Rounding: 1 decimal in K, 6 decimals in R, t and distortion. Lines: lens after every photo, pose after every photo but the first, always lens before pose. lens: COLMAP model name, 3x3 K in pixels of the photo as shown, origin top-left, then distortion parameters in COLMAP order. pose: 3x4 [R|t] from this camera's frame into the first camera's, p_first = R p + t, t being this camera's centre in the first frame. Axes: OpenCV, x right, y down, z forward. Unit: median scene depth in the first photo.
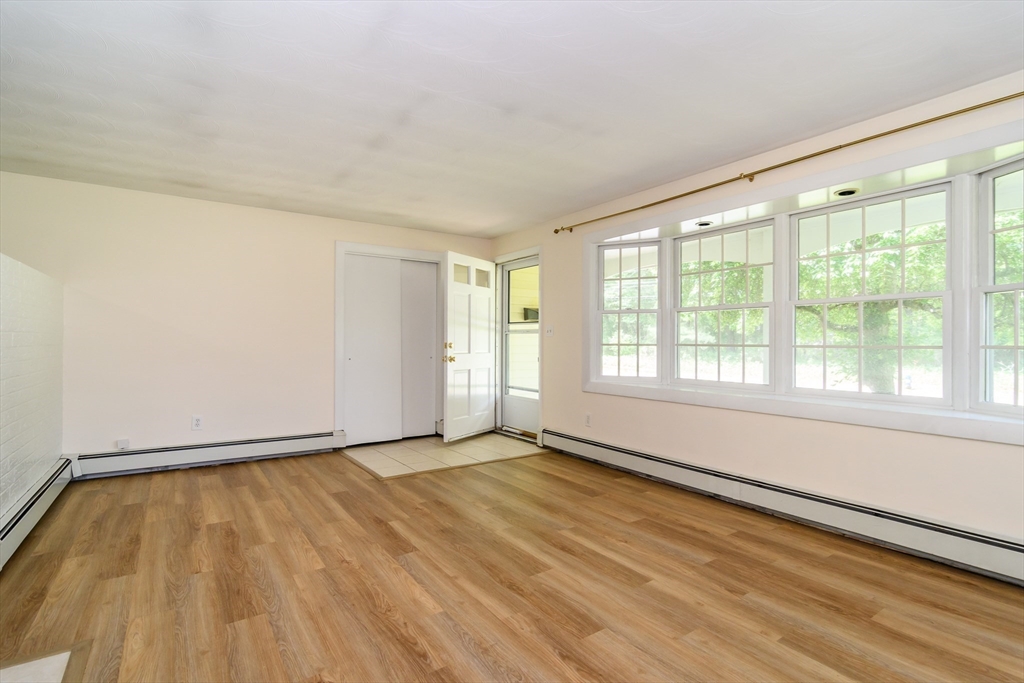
lens RADIAL K [[500.2, 0, 528.3], [0, 500.2, 341.2], [0, 0, 1]] dist [-0.001787, 0.000222]
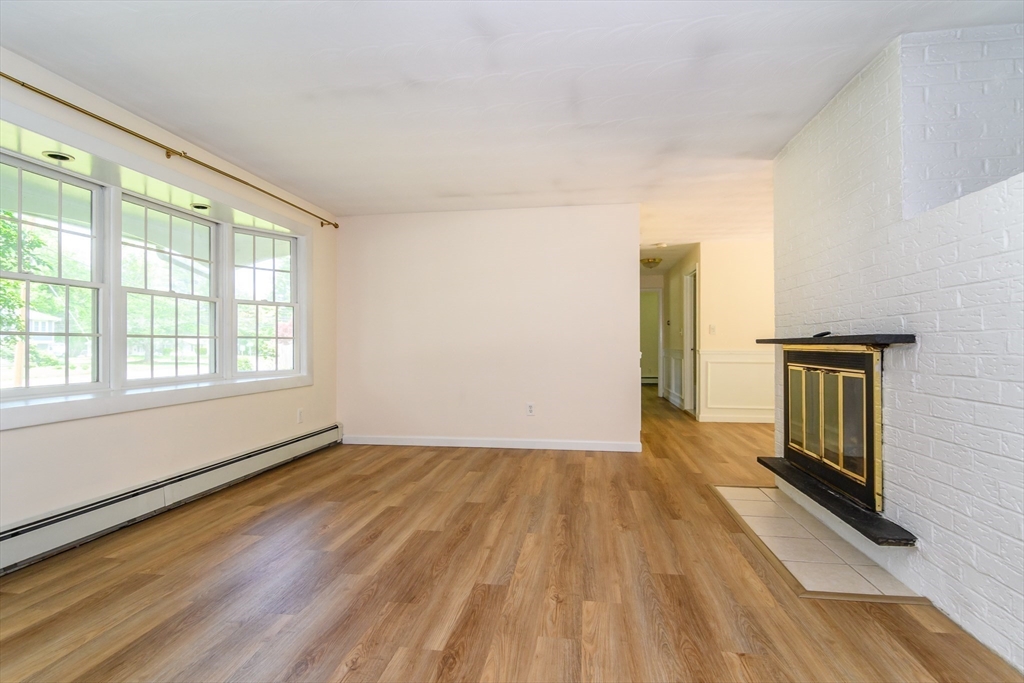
lens RADIAL K [[499.3, 0, 493.2], [0, 499.3, 341.7], [0, 0, 1]] dist [-0.005754, 0.000590]
pose [[-0.694969, 0.001970, 0.719037, -0.790998], [-0.001804, 0.999988, -0.004484, 0.029415], [-0.719037, -0.004413, -0.694958, 1.487529]]
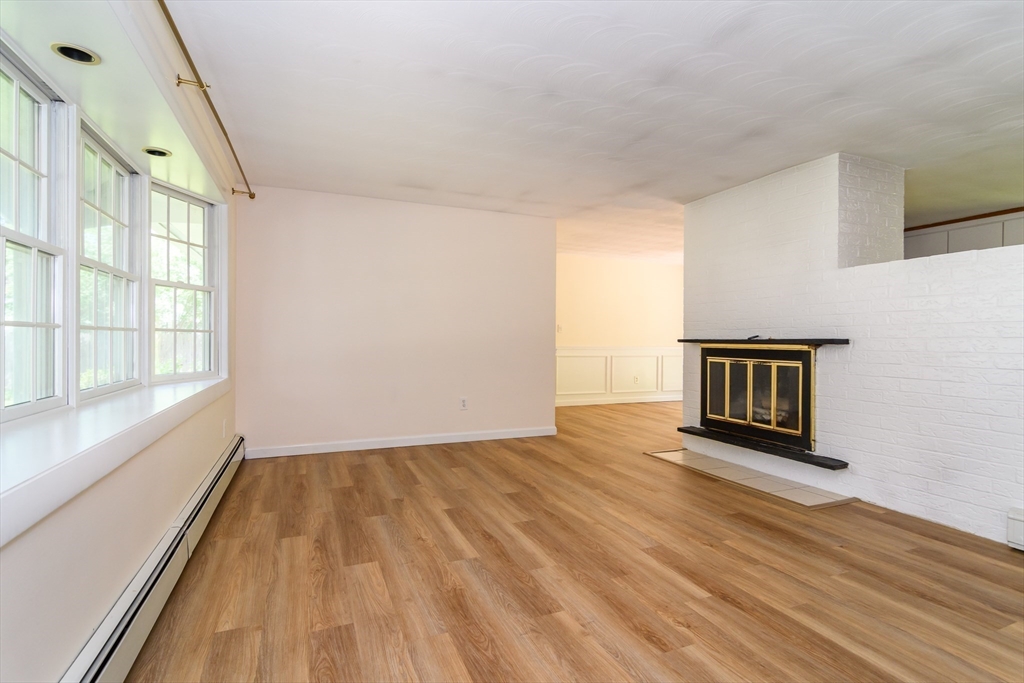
lens RADIAL K [[500.2, 0, 501.5], [0, 500.2, 340.6], [0, 0, 1]] dist [-0.001787, 0.000222]
pose [[-0.968316, -0.010891, 0.249490, -0.189581], [-0.010777, 0.999940, 0.001821, 0.024929], [-0.249495, -0.000925, -0.968376, 1.908584]]
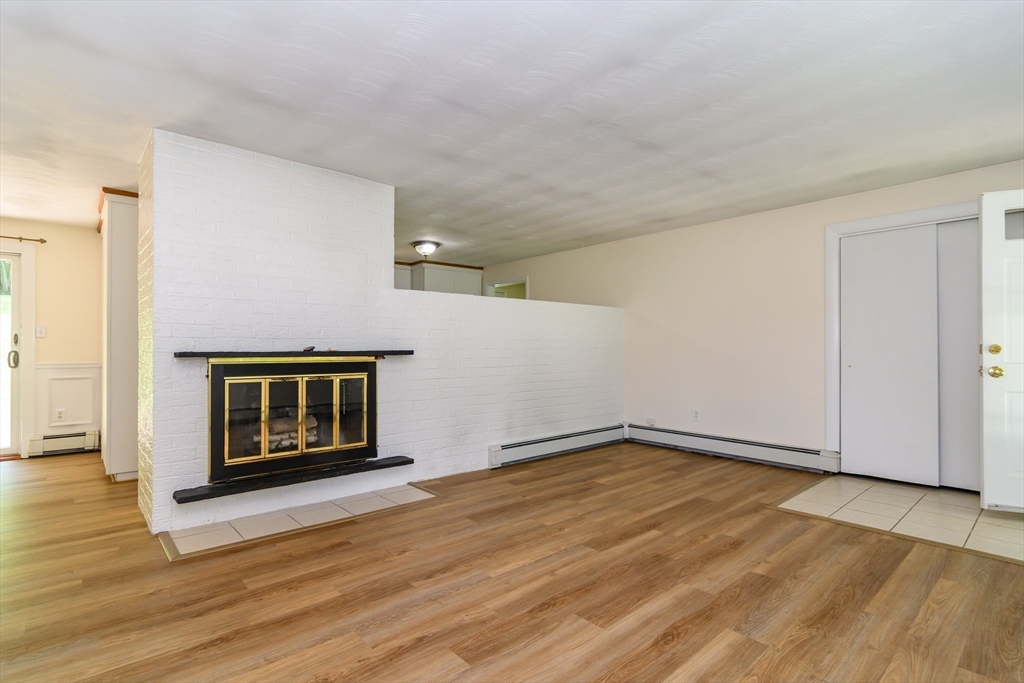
lens RADIAL K [[500.2, 0, 506.1], [0, 500.2, 341.9], [0, 0, 1]] dist [-0.001787, 0.000222]
pose [[0.093800, -0.018059, -0.995427, 0.736308], [0.003270, 0.999836, -0.017830, 0.016566], [0.995586, -0.001582, 0.093844, 0.693588]]
